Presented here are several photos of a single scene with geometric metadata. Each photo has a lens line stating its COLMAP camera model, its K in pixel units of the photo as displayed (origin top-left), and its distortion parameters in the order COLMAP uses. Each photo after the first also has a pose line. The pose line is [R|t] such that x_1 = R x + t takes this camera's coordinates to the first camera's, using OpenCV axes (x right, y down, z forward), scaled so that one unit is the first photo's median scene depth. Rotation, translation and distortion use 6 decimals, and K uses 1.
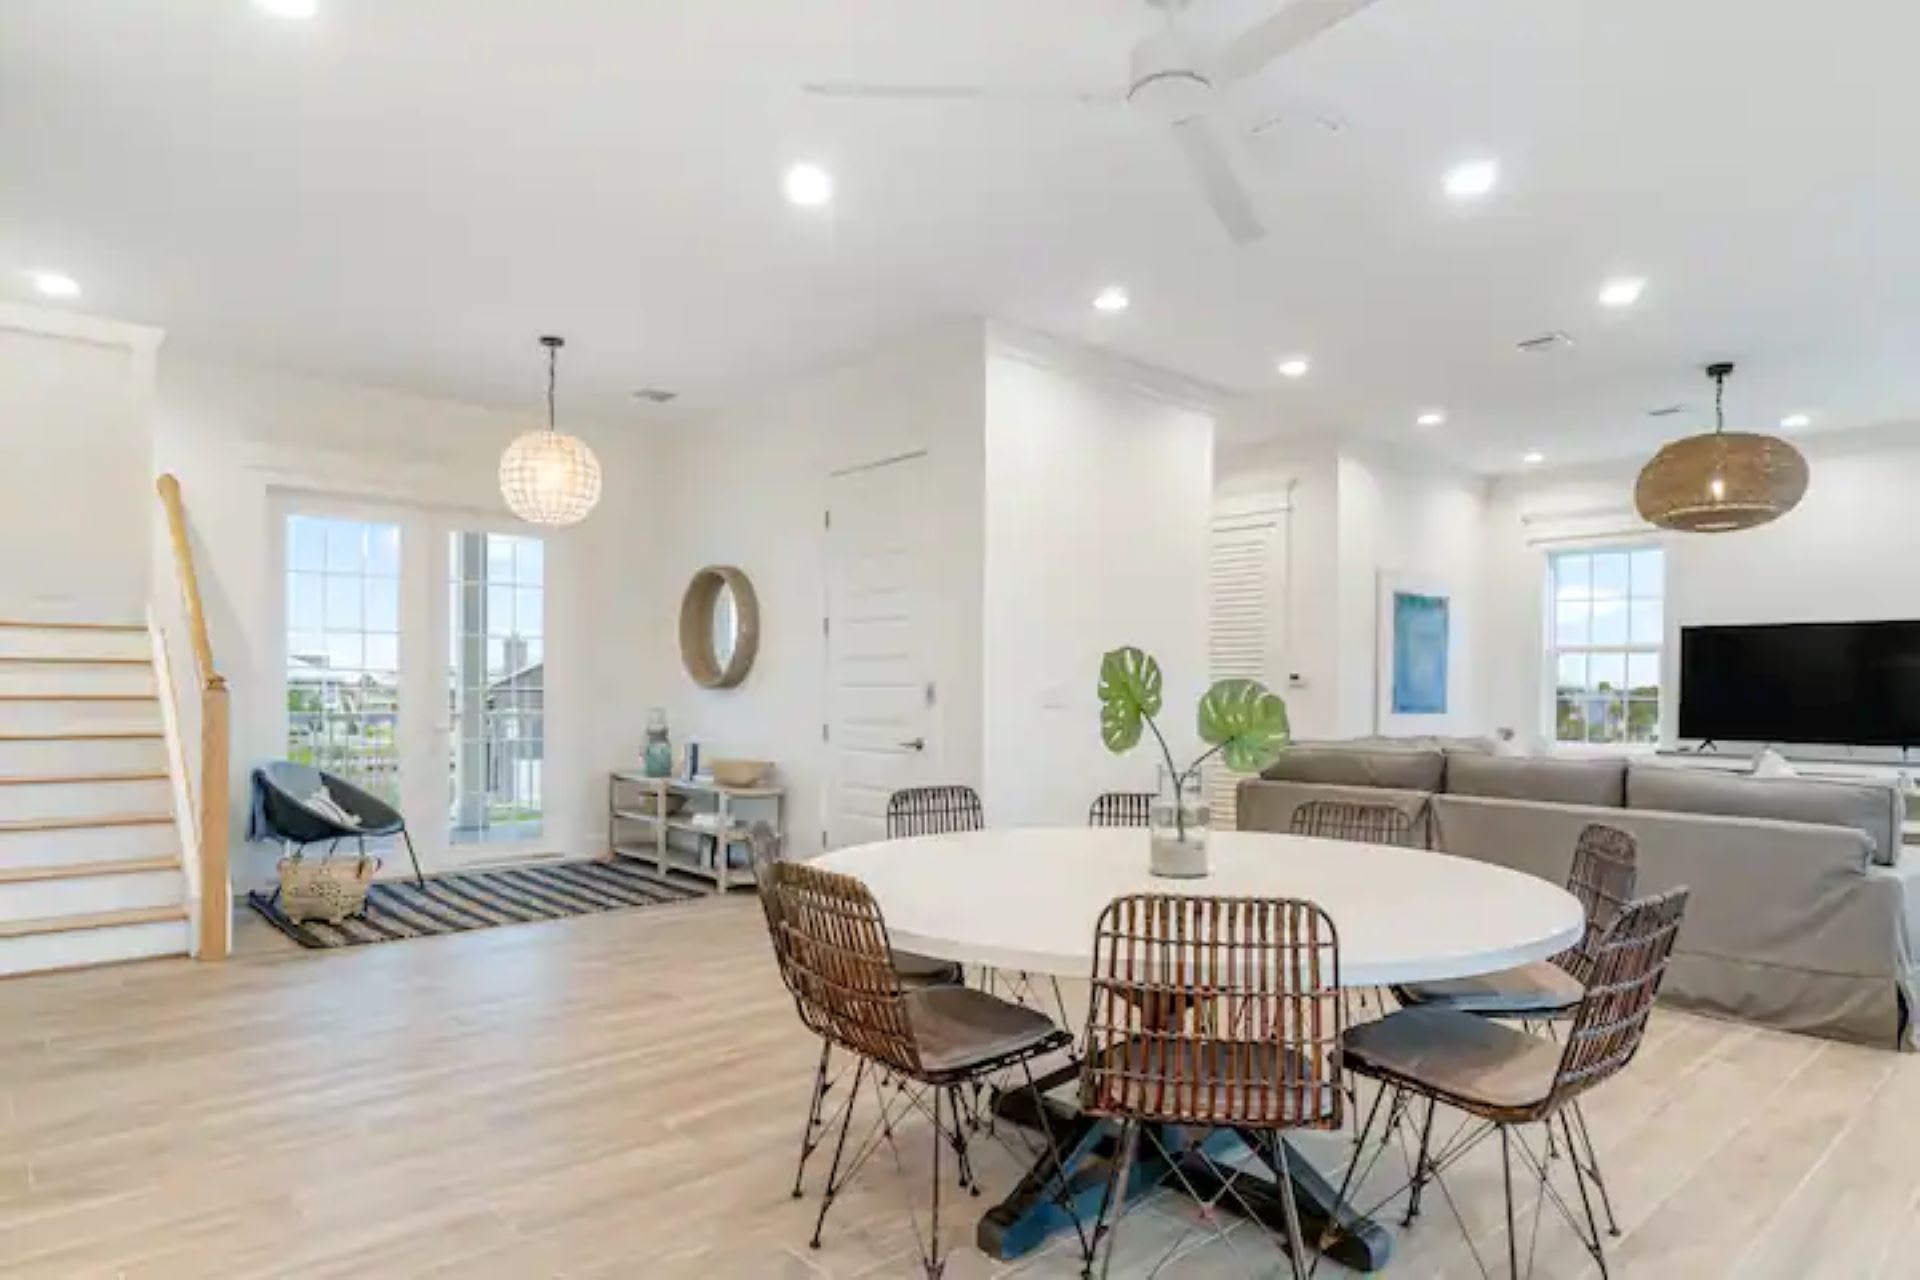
lens RADIAL K [[1110.6, 0, 965.8], [0, 1110.6, 688.1], [0, 0, 1]] dist [-0.001327, -0.000524]
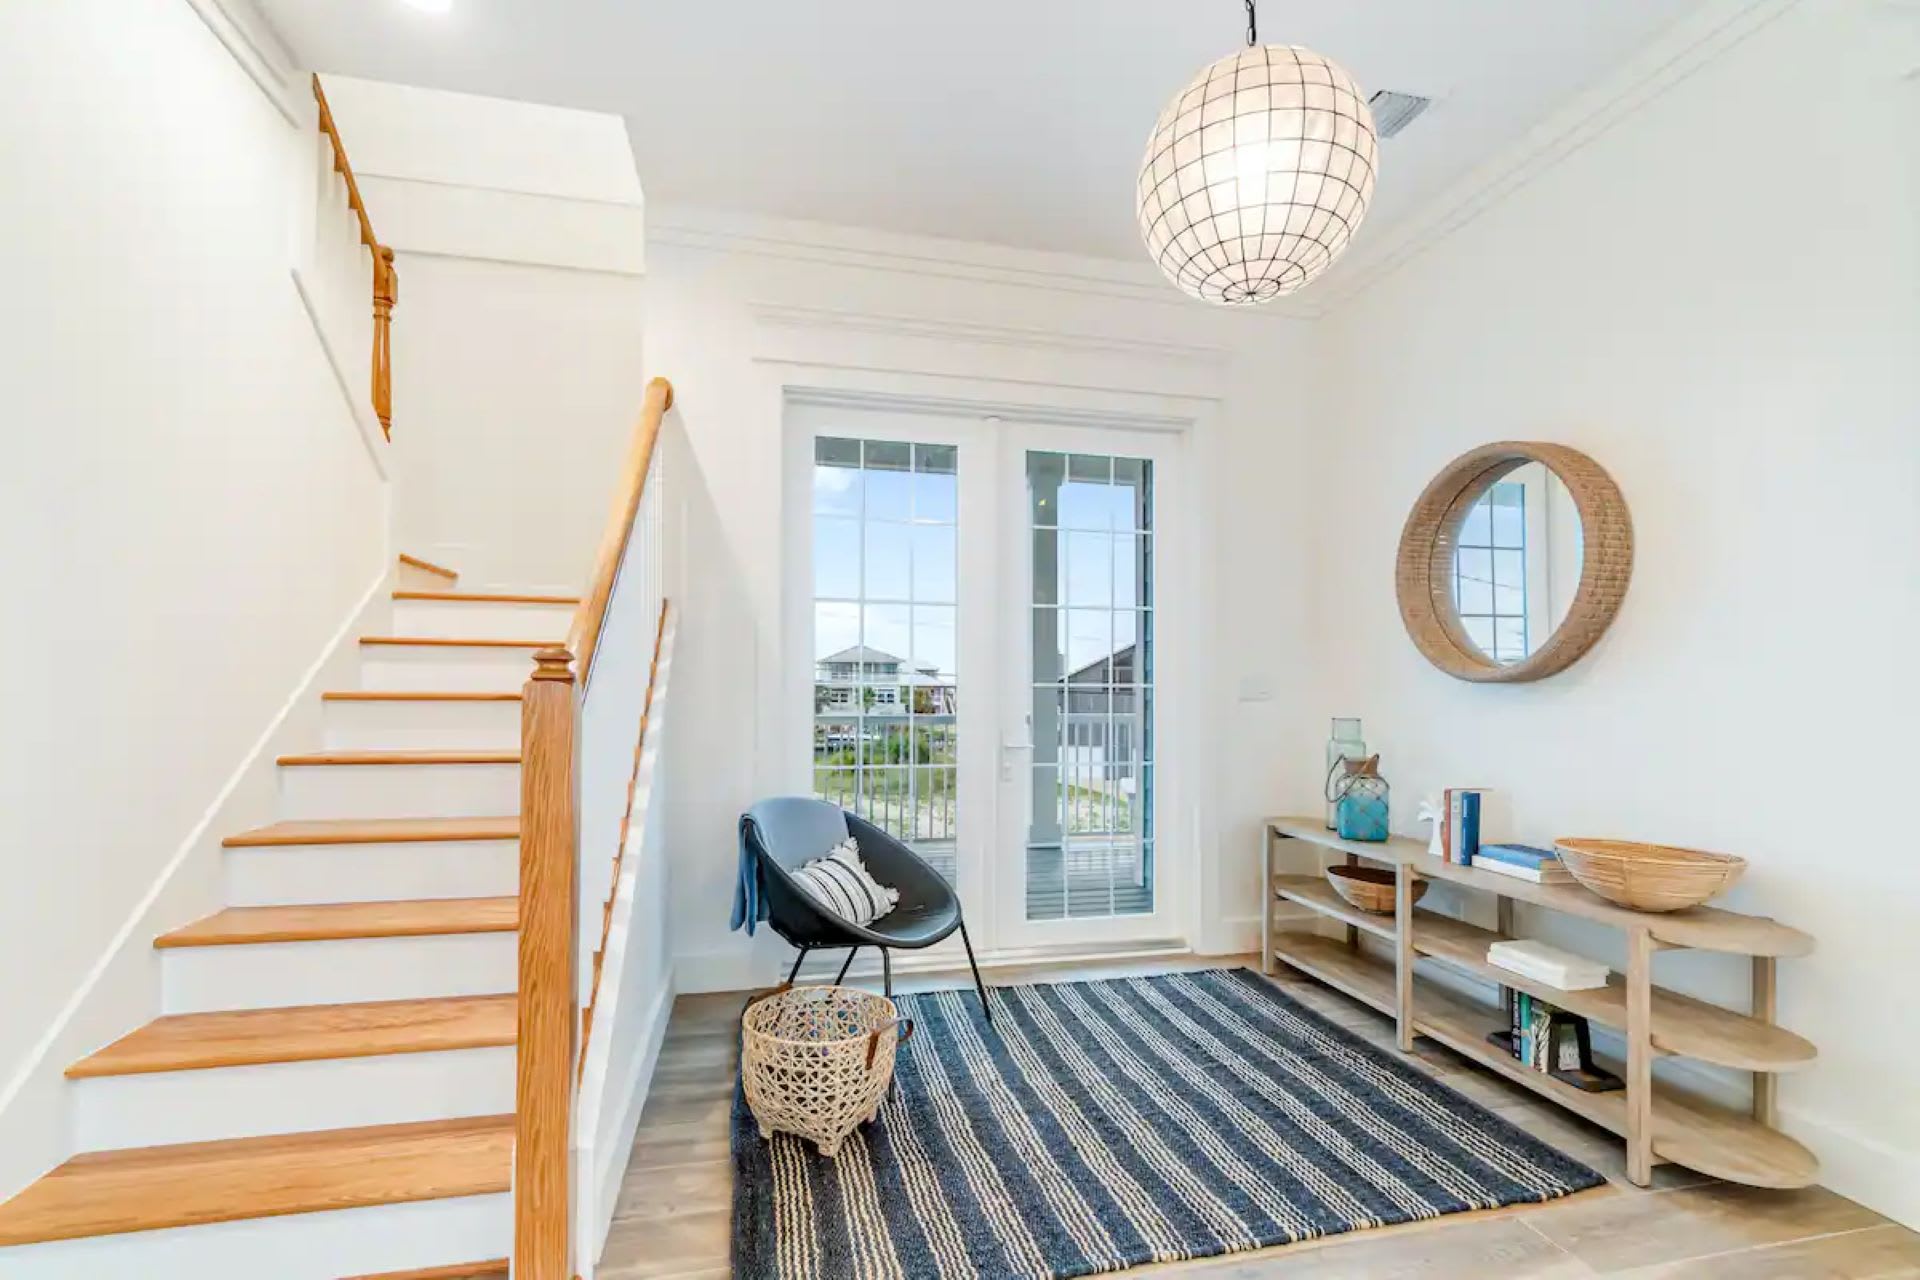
lens RADIAL K [[872.0, 0, 951.9], [0, 872.0, 608.3], [0, 0, 1]] dist [-0.000011, -0.000126]
pose [[0.871813, -0.053095, -0.486952, -0.281047], [0.006867, 0.995335, -0.096232, 0.003882], [0.489790, 0.080553, 0.868111, 0.597157]]
